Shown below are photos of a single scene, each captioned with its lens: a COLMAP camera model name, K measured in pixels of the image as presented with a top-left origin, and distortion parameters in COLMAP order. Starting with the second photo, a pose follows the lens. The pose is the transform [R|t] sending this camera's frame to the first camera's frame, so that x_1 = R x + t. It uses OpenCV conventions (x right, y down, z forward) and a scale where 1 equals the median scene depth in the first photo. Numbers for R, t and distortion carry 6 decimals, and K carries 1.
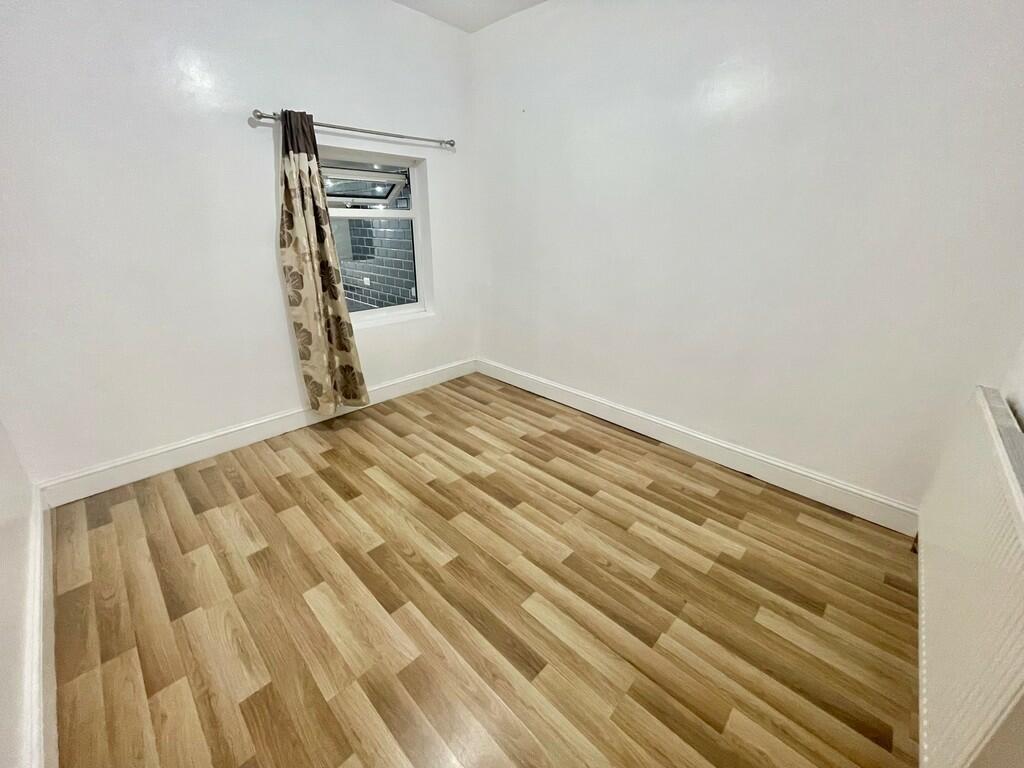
lens RADIAL K [[407.6, 0, 506.8], [0, 407.6, 383.1], [0, 0, 1]] dist [-0.002463, -0.000209]
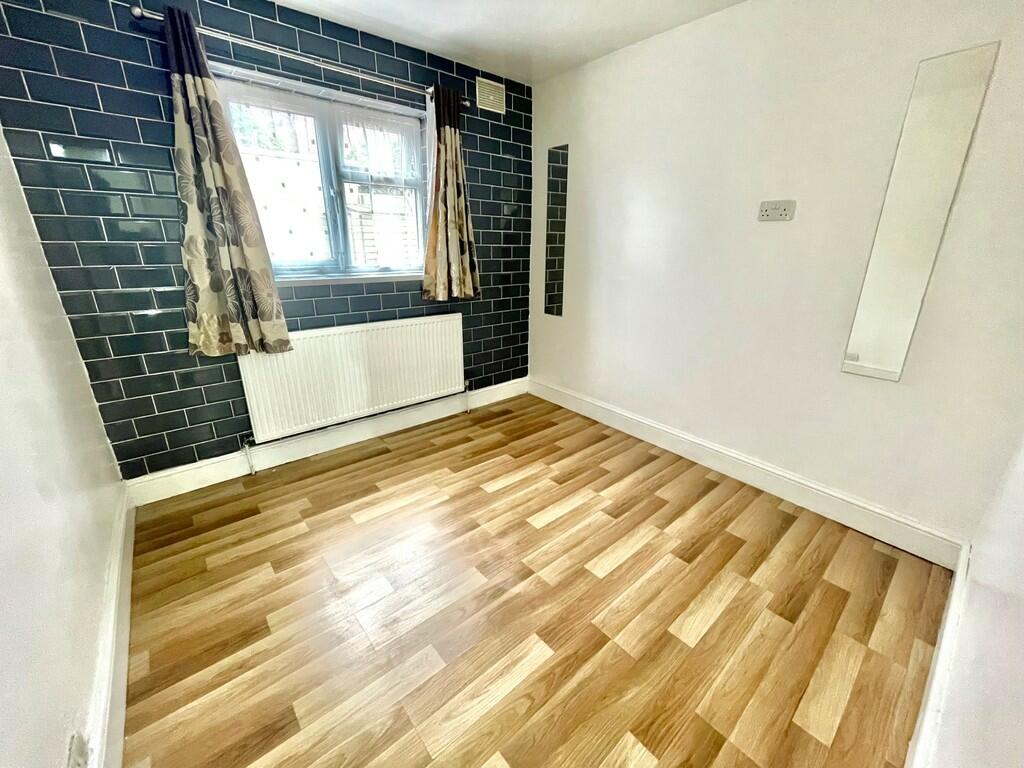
lens RADIAL K [[407.6, 0, 512.0], [0, 407.6, 379.2], [0, 0, 1]] dist [-0.002463, -0.000209]
pose [[0.096702, -0.331842, 0.938365, -0.742217], [0.359715, 0.890711, 0.277919, -0.265136], [-0.928037, 0.310669, 0.205502, 0.776714]]
